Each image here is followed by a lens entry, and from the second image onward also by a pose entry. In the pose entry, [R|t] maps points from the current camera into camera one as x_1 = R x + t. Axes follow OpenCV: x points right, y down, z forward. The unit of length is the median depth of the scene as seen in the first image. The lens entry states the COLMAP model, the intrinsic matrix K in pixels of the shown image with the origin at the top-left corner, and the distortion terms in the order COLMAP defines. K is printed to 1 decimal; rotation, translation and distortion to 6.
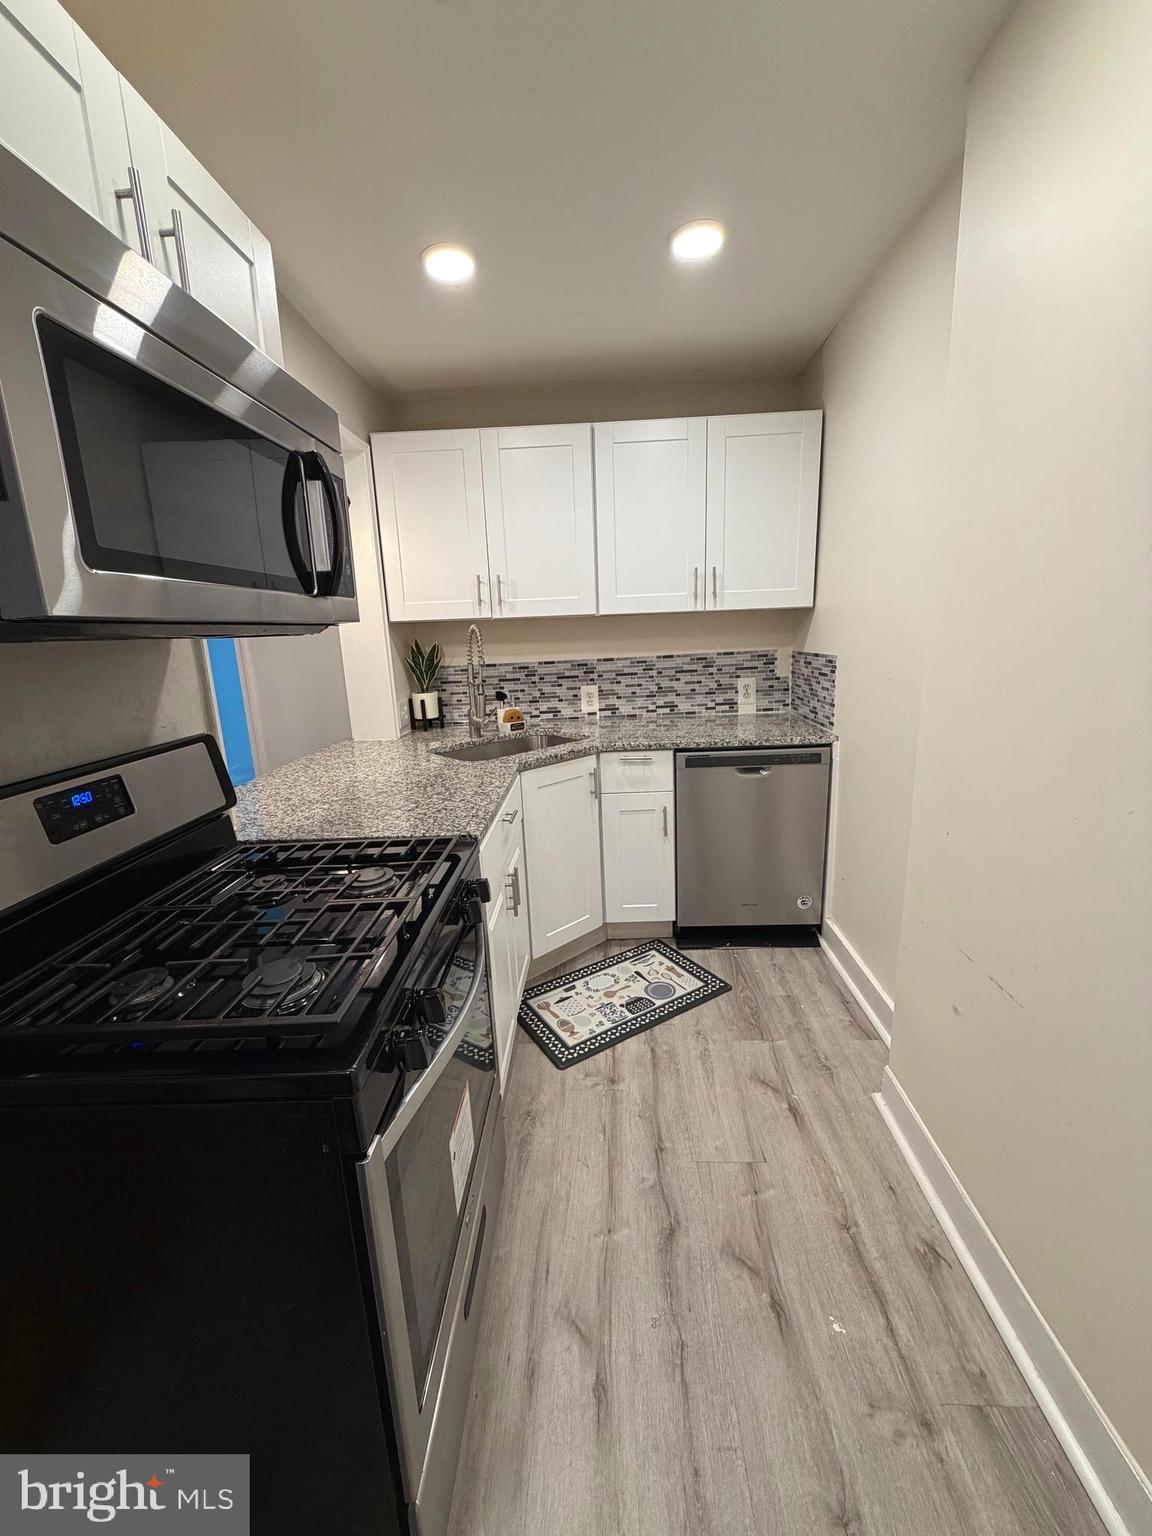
lens RADIAL K [[611.8, 0, 573.1], [0, 611.8, 769.9], [0, 0, 1]] dist [0.000015, 0.001276]
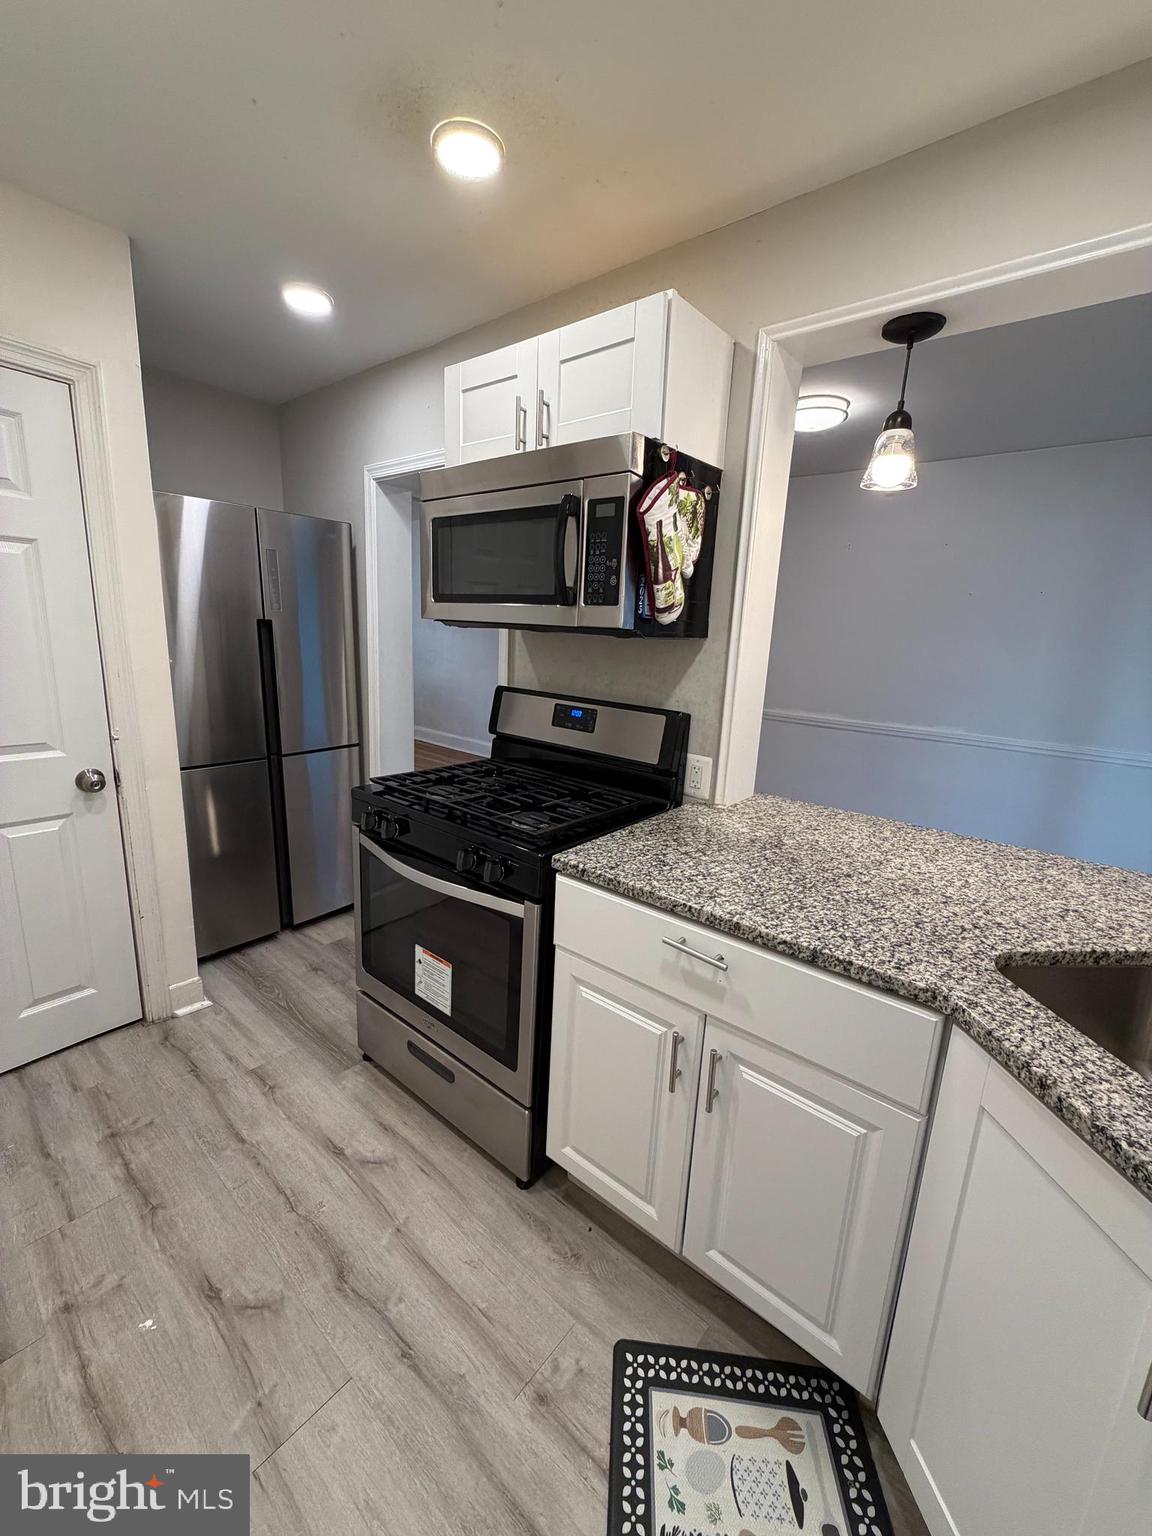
lens RADIAL K [[611.8, 0, 575.6], [0, 611.8, 765.2], [0, 0, 1]] dist [0.000015, 0.001276]
pose [[-0.603080, 0.188423, -0.775107, 0.480061], [-0.203567, 0.903172, 0.377943, -0.349669], [0.771268, 0.385716, -0.506329, 1.327664]]
